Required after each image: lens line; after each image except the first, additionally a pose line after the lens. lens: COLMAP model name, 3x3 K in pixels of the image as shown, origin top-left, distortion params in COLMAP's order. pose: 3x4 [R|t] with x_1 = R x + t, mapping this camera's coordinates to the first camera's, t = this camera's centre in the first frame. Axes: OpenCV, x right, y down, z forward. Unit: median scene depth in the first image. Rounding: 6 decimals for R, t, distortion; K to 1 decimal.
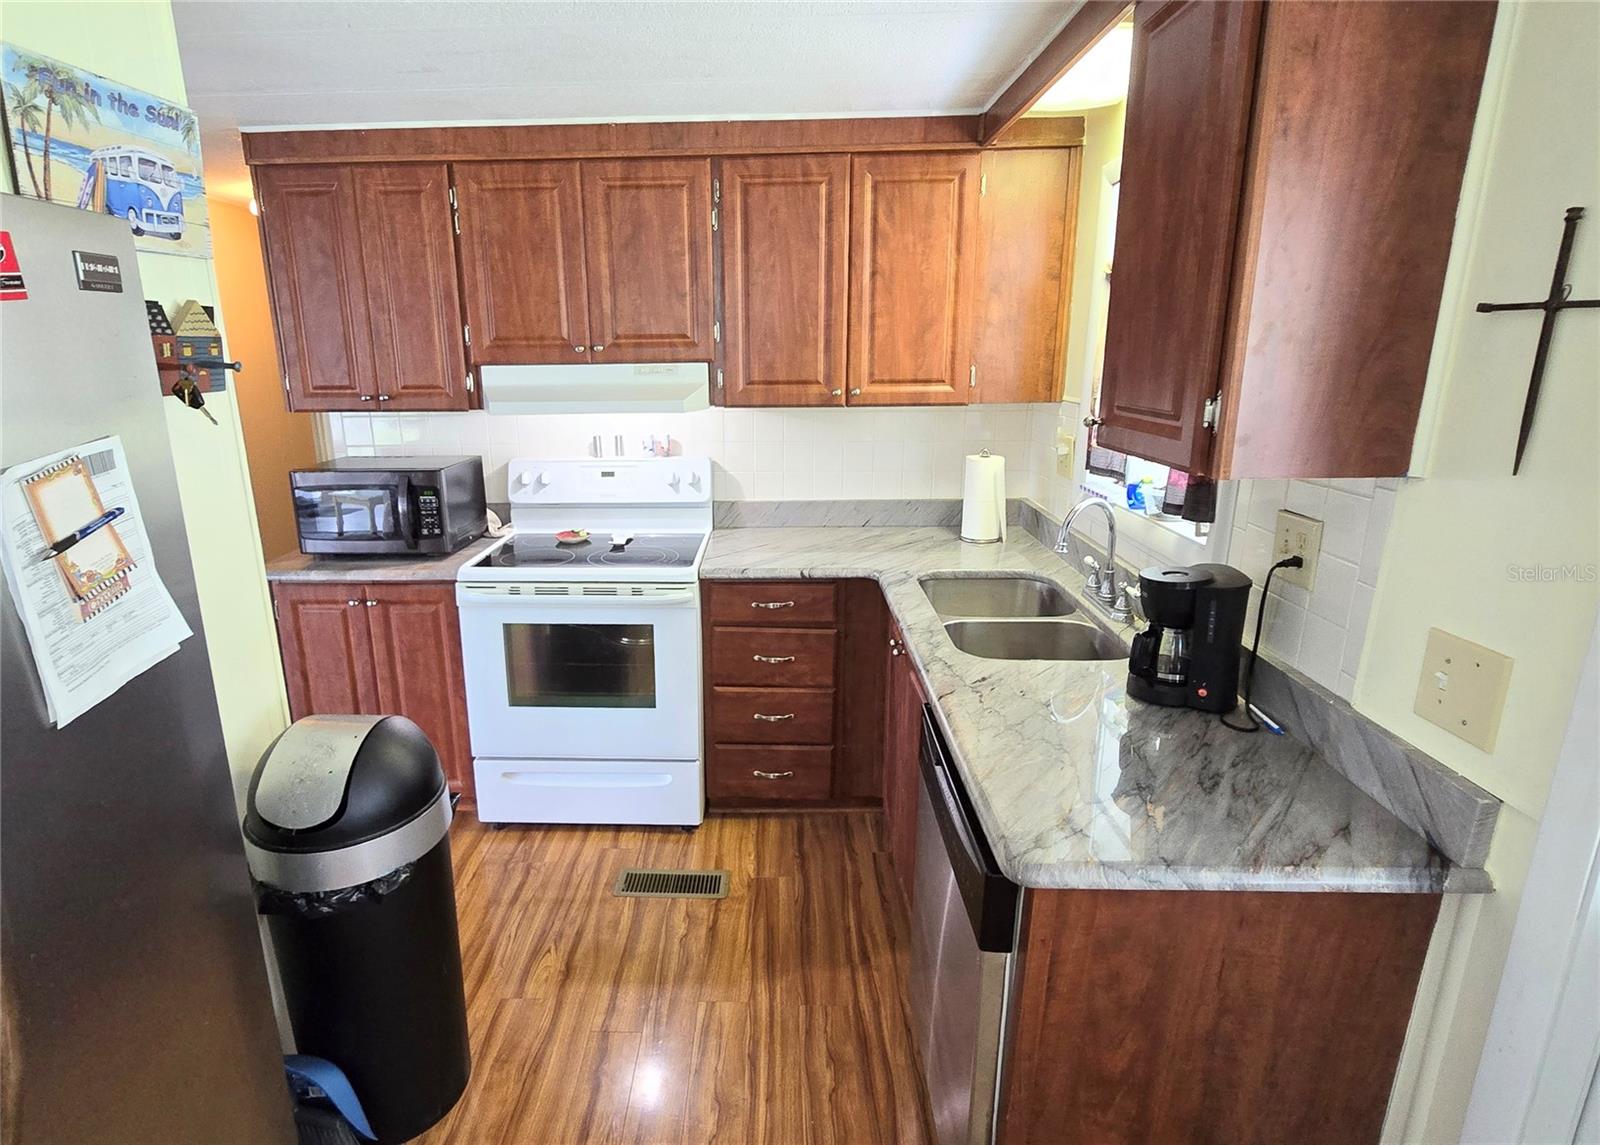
lens RADIAL K [[845.4, 0, 748.0], [0, 845.4, 567.5], [0, 0, 1]] dist [0.000768, 0.001783]
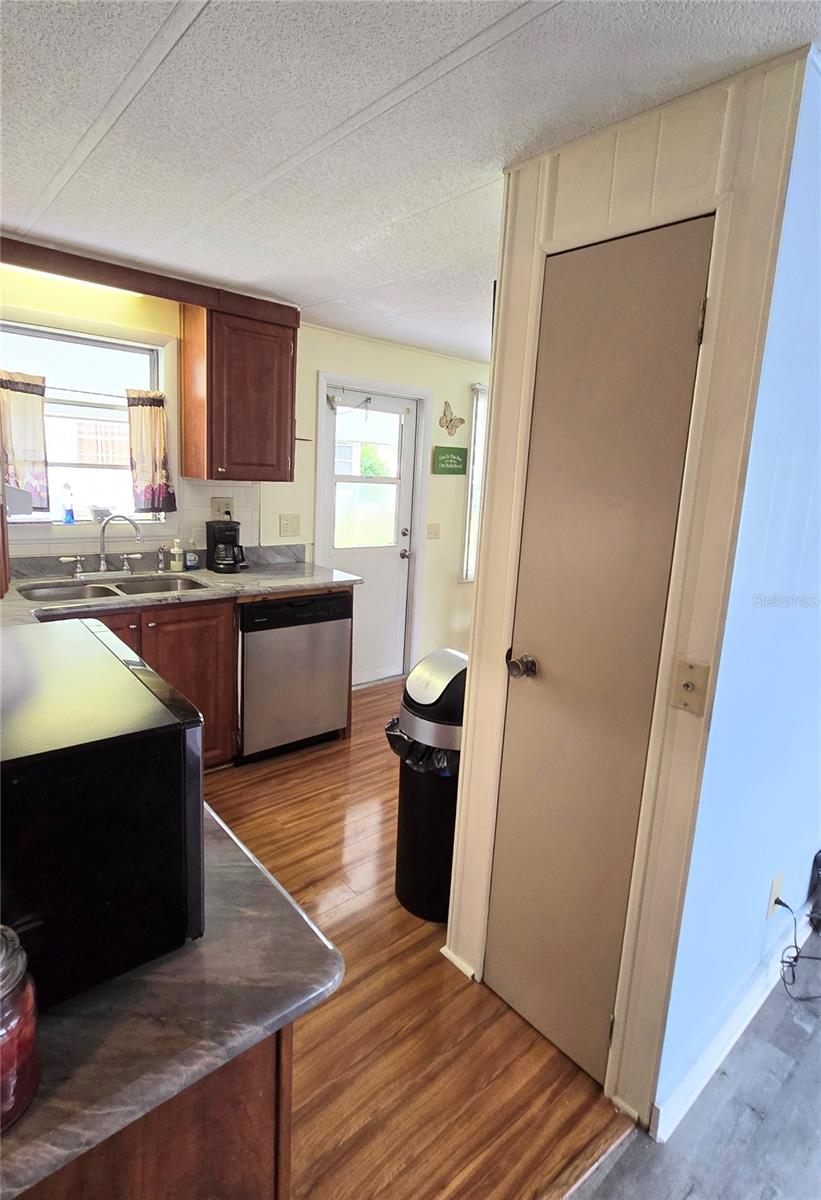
lens RADIAL K [[607.0, 0, 411.8], [0, 607.0, 568.2], [0, 0, 1]] dist [0.000844, -0.000007]
pose [[-0.684093, -0.146695, 0.714491, -0.780638], [0.141893, 0.934088, 0.327637, -0.246613], [-0.715460, 0.325515, -0.618188, 1.085860]]
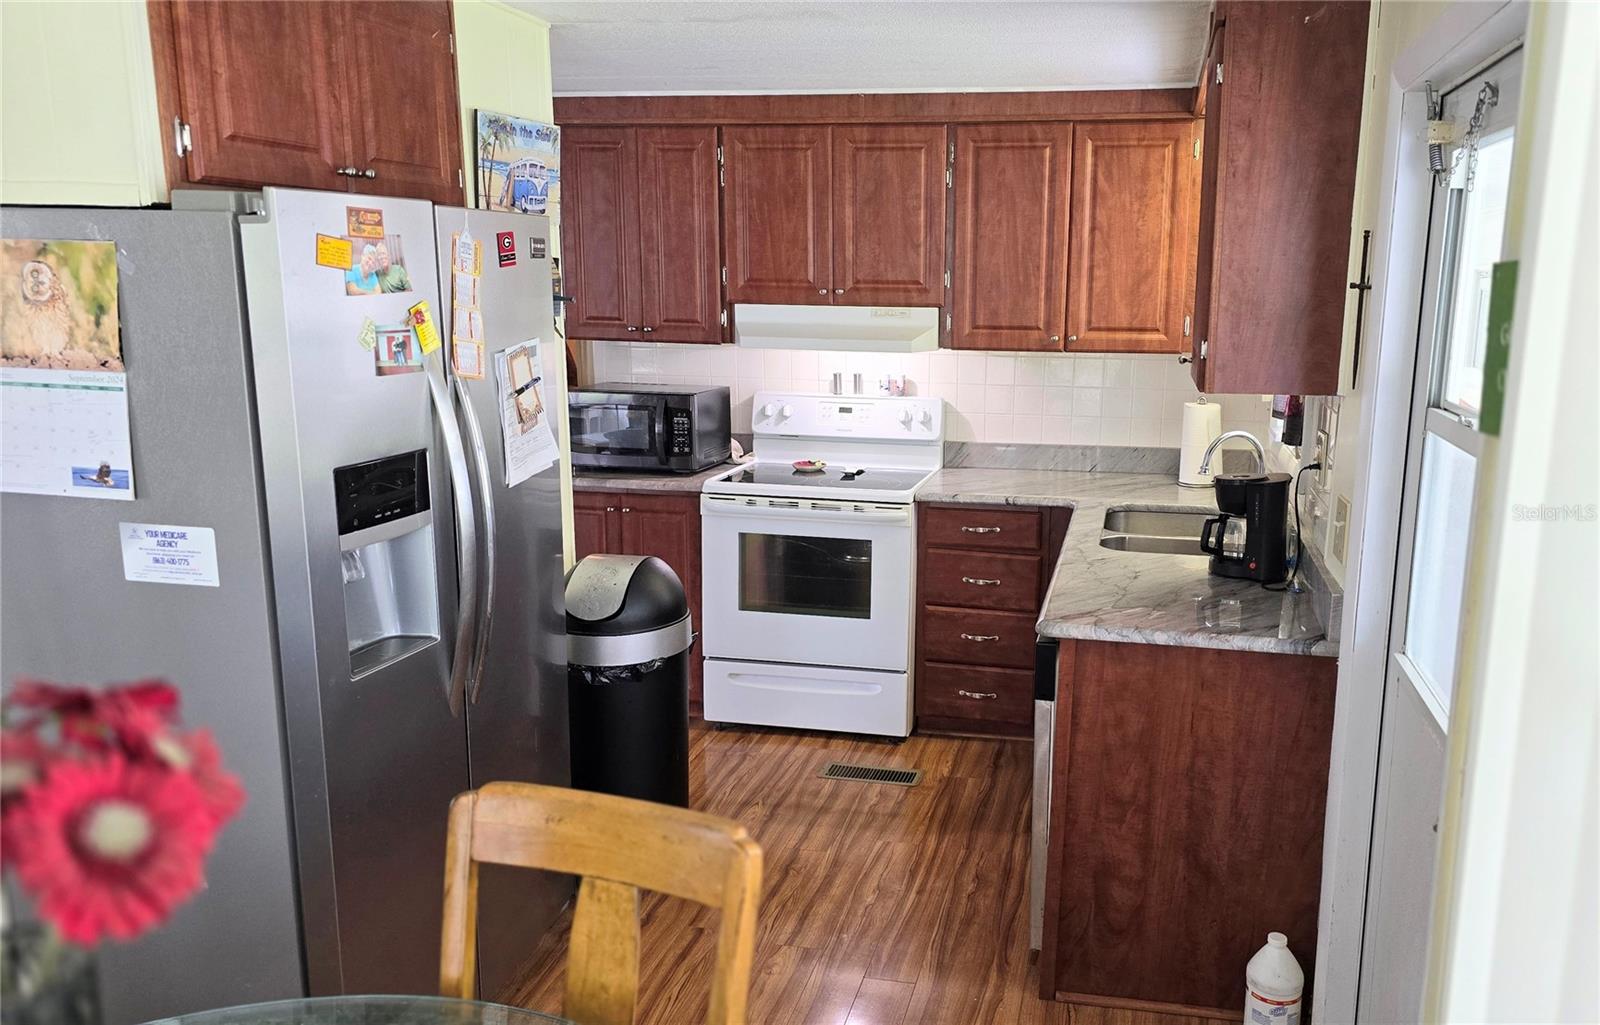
lens RADIAL K [[1227.0, 0, 924.5], [0, 1227.0, 518.7], [0, 0, 1]] dist [0.108743, -0.005418]
pose [[0.989384, 0.051284, -0.135978, 0.170463], [-0.060013, 0.996339, -0.060893, 0.130377], [0.132357, 0.068407, 0.988839, -0.567621]]
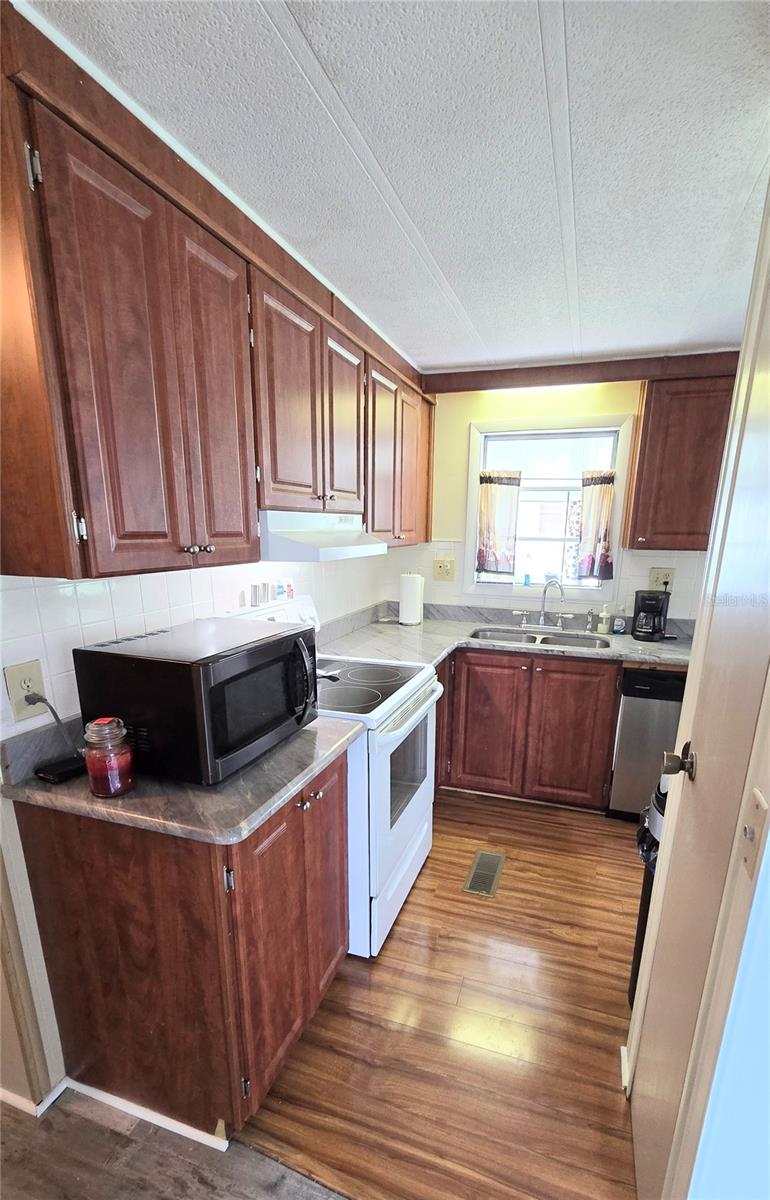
lens RADIAL K [[553.9, 0, 390.3], [0, 553.9, 682.2], [0, 0, 1]] dist [0.001012, -0.000169]
pose [[0.290669, -0.244519, 0.925052, -0.900359], [0.232078, 0.955942, 0.179761, -0.144668], [-0.928252, 0.162434, 0.334610, 0.736953]]
